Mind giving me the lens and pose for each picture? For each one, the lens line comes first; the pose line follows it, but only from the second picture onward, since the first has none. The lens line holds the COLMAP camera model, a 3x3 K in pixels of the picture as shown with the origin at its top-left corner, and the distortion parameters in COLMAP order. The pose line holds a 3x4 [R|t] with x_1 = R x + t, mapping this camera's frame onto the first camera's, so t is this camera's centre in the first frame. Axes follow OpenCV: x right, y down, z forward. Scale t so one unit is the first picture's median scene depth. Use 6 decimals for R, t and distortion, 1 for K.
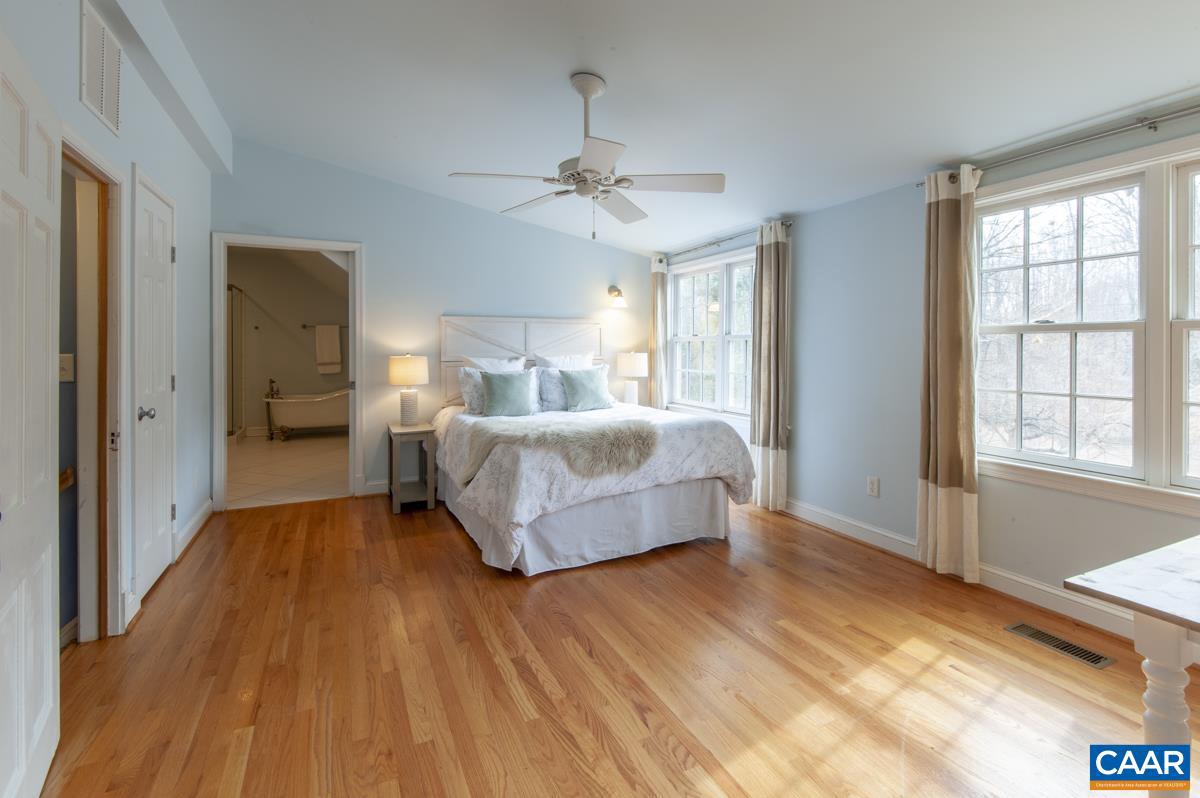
lens RADIAL K [[544.6, 0, 596.8], [0, 544.6, 355.1], [0, 0, 1]] dist [0.002994, -0.001580]
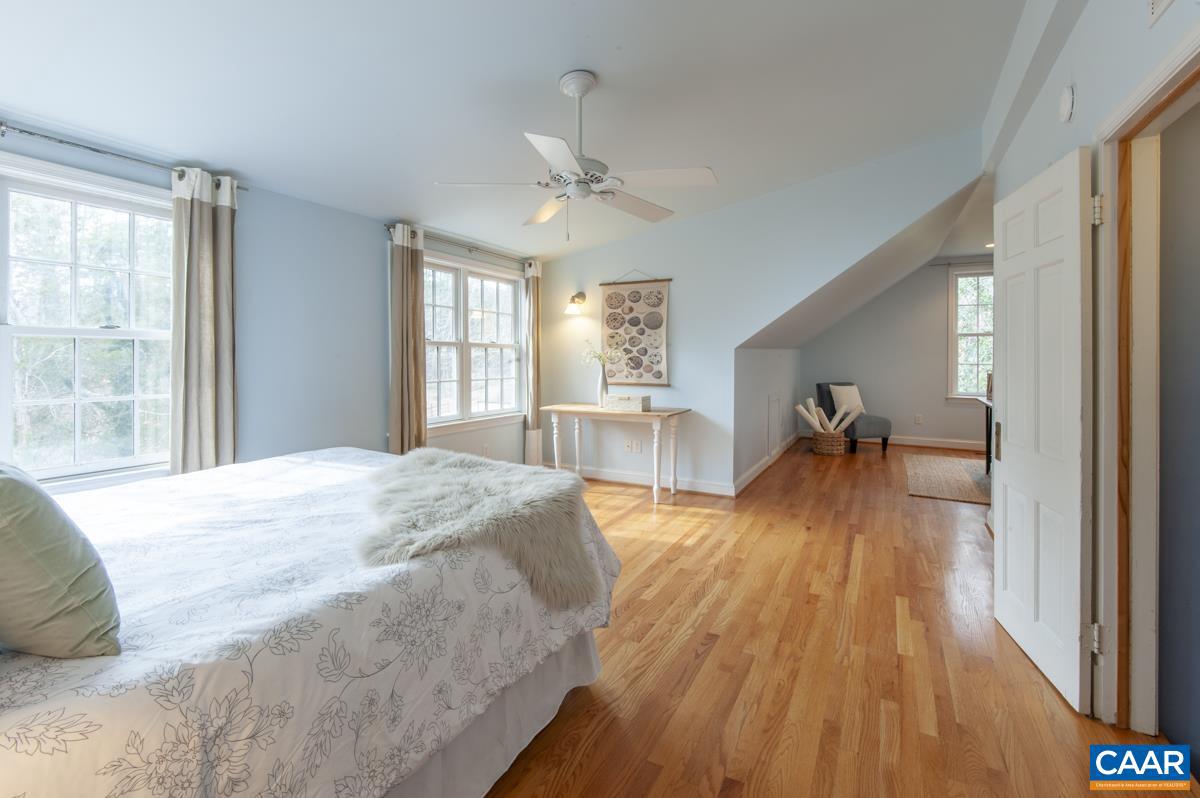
lens RADIAL K [[544.6, 0, 596.8], [0, 544.6, 355.1], [0, 0, 1]] dist [0.002994, -0.001580]
pose [[-0.594780, -0.003848, 0.803879, -0.628281], [0.004154, 0.999960, 0.007859, -0.014946], [-0.803878, 0.008014, -0.594740, 1.182907]]
